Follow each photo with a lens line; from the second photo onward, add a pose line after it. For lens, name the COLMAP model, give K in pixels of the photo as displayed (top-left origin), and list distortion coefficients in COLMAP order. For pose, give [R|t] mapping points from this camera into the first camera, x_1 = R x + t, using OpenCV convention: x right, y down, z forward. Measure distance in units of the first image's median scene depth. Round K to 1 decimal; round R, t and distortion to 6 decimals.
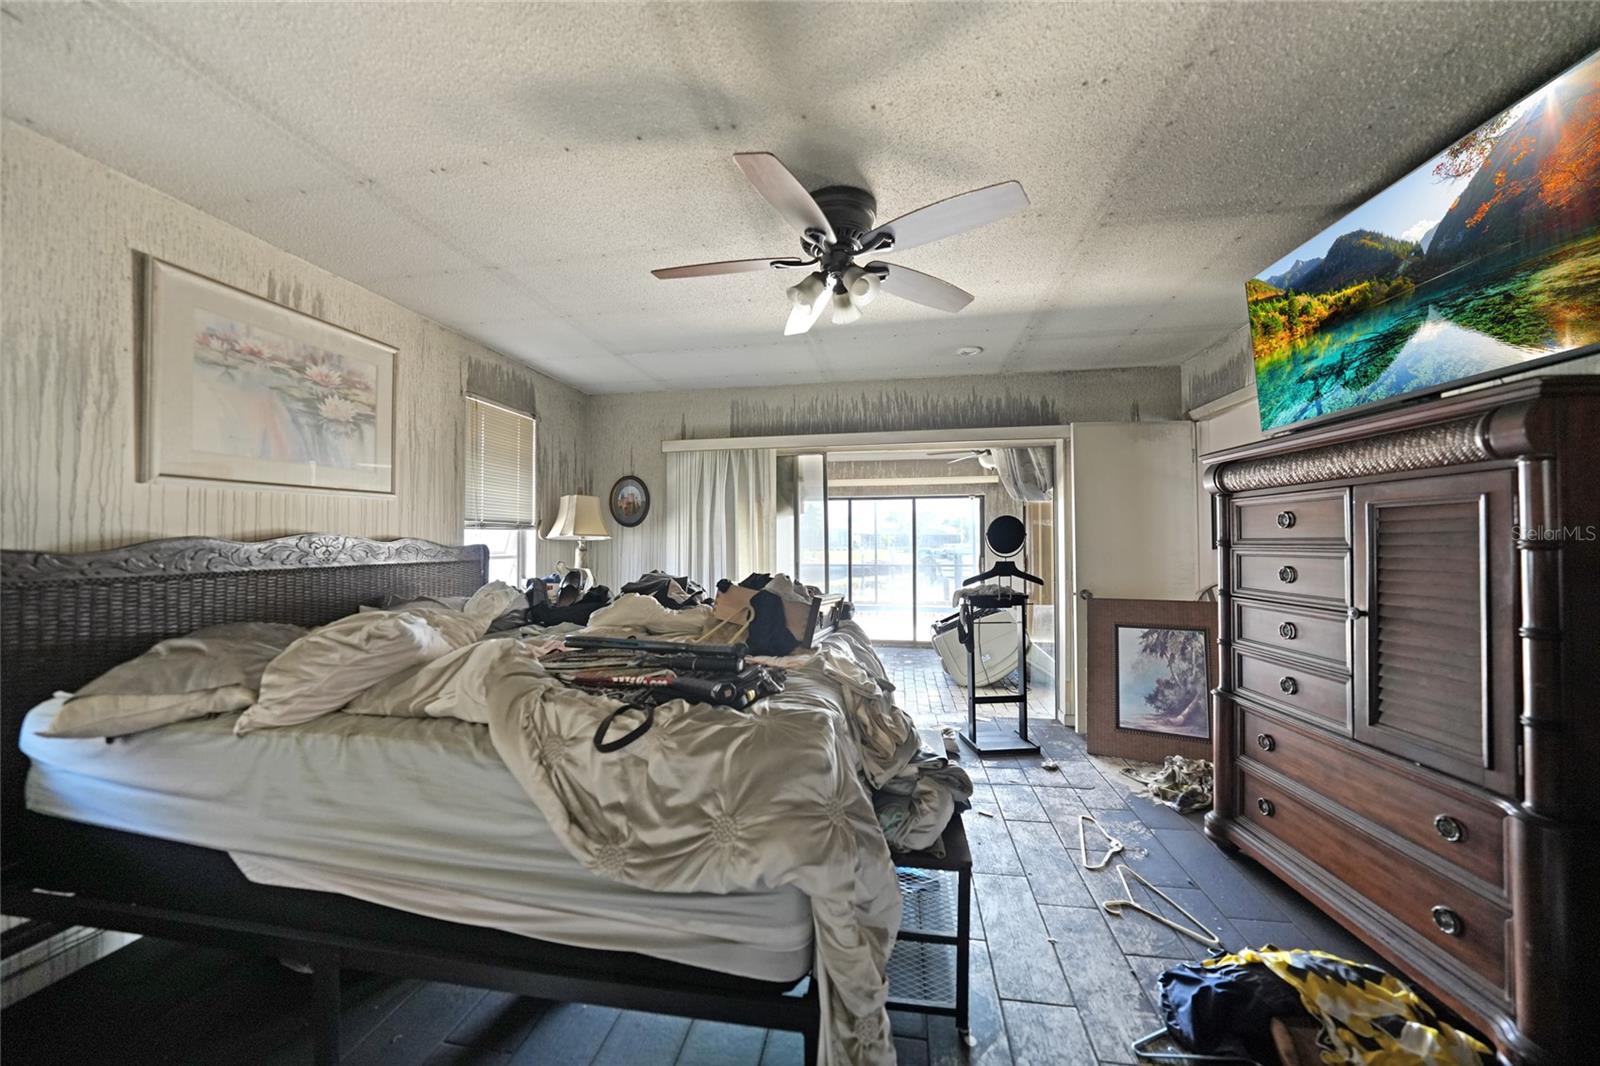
lens RADIAL K [[555.6, 0, 801.9], [0, 555.6, 530.4], [0, 0, 1]] dist [-0.030637, 0.008007]
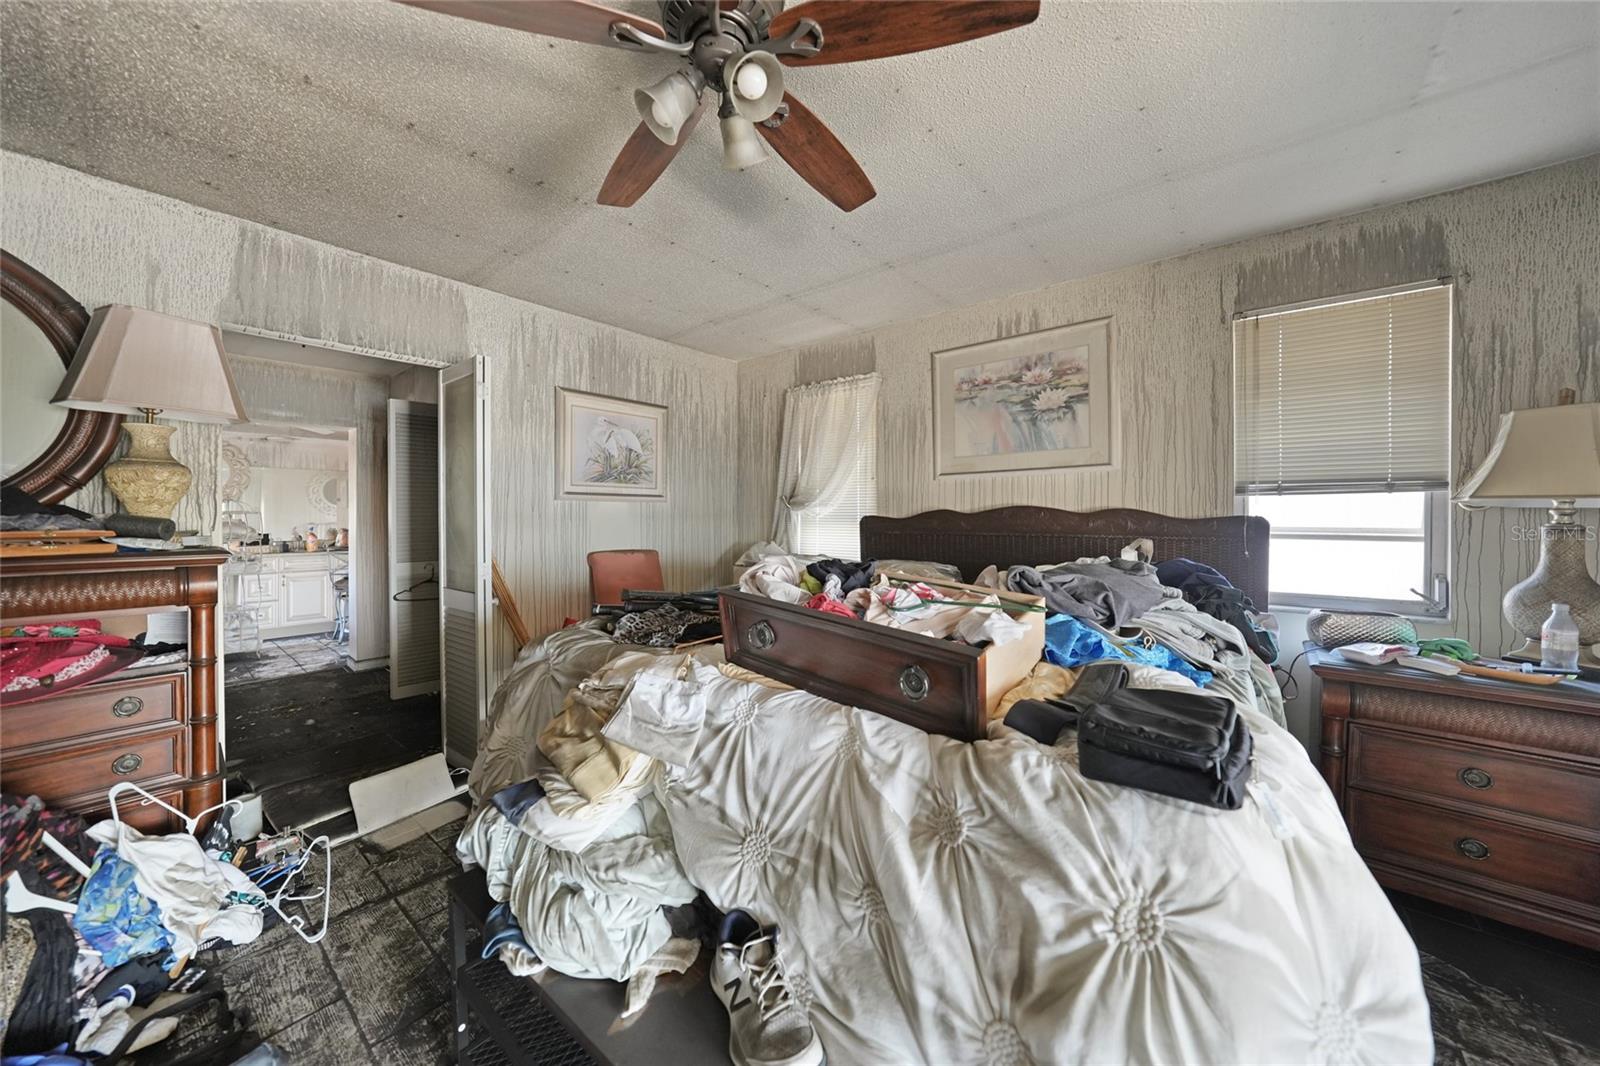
lens RADIAL K [[555.6, 0, 801.9], [0, 555.6, 530.4], [0, 0, 1]] dist [-0.030637, 0.008007]
pose [[-0.476082, 0.006874, -0.879374, 0.429896], [0.009803, 0.999949, 0.002509, 0.047871], [0.879346, -0.007426, -0.476125, 1.069404]]
